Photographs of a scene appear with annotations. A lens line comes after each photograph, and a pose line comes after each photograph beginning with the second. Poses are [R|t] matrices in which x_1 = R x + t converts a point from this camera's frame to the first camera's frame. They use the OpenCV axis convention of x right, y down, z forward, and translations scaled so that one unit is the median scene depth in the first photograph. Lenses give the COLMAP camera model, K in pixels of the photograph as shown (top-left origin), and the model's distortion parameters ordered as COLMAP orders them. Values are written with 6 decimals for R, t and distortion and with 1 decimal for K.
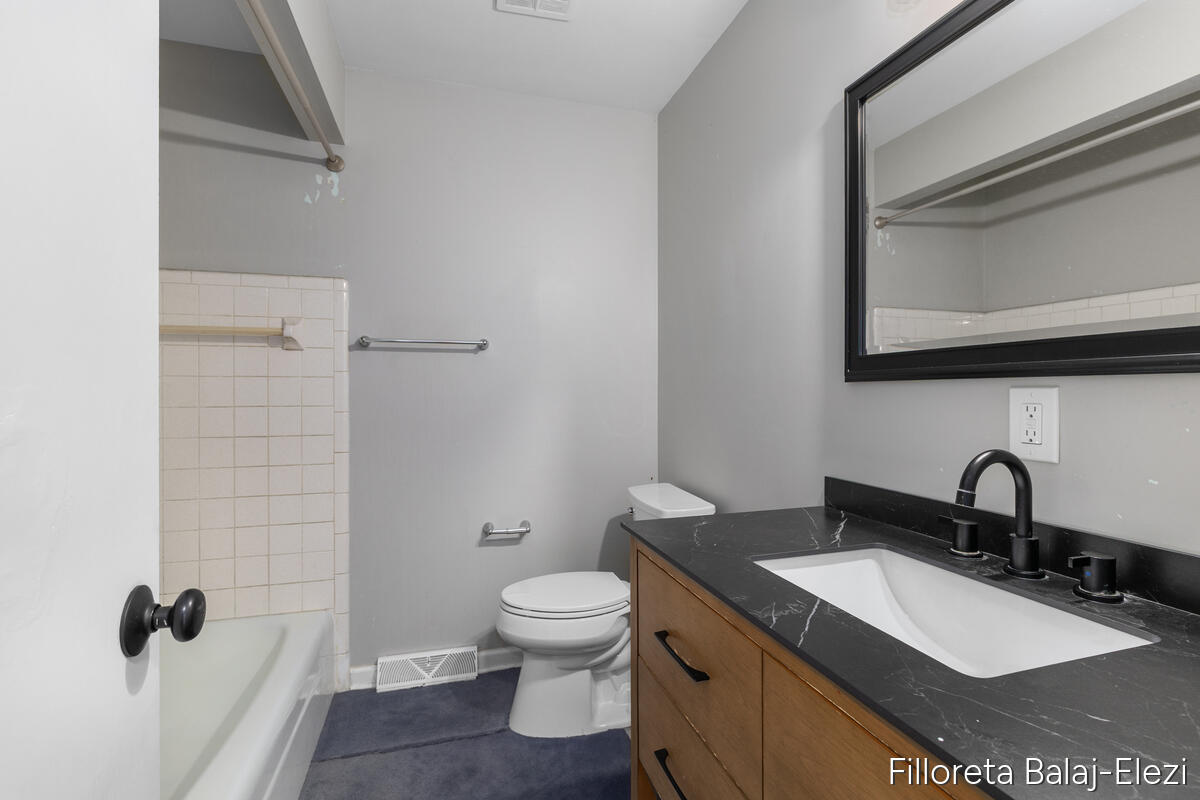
lens RADIAL K [[544.7, 0, 607.5], [0, 544.7, 396.1], [0, 0, 1]] dist [-0.000329, -0.000556]
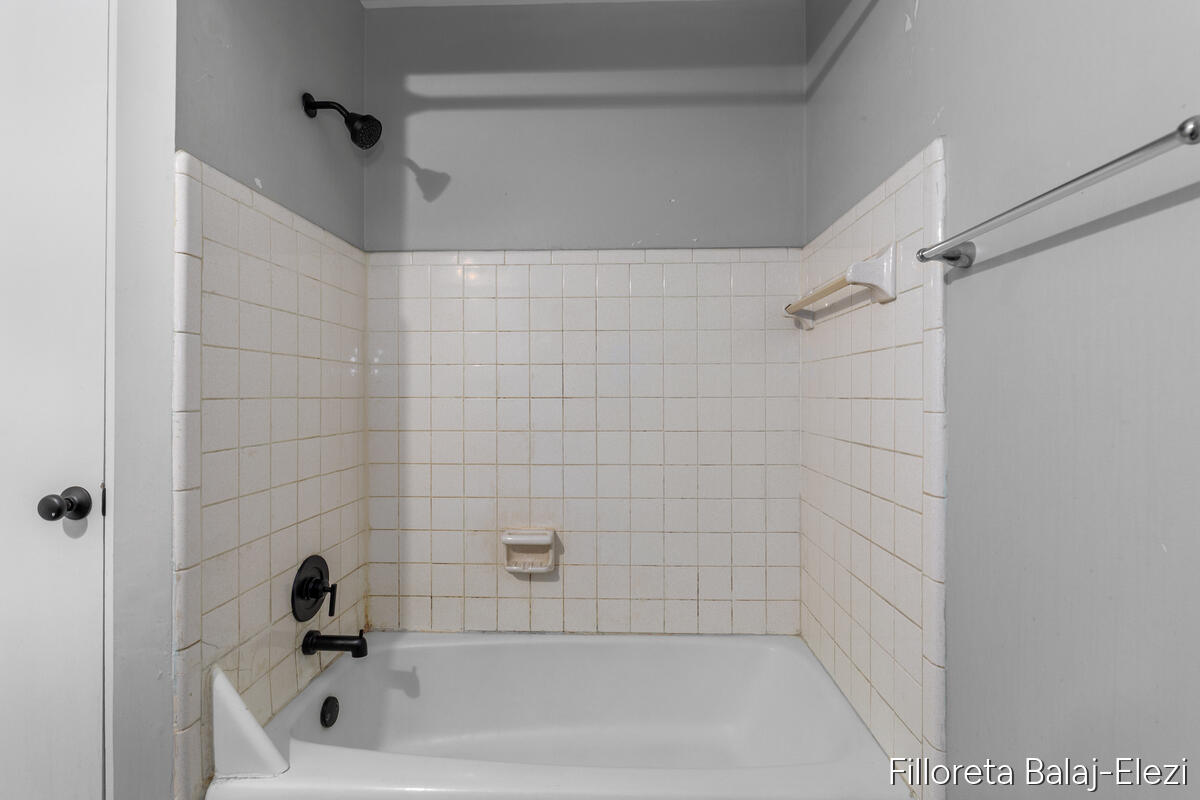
lens RADIAL K [[544.7, 0, 607.5], [0, 544.7, 396.1], [0, 0, 1]] dist [-0.000329, -0.000556]
pose [[-0.324494, -0.001924, -0.945886, 0.067820], [-0.002899, 0.999995, -0.001039, 0.016487], [0.945883, 0.002405, -0.324498, 0.881124]]
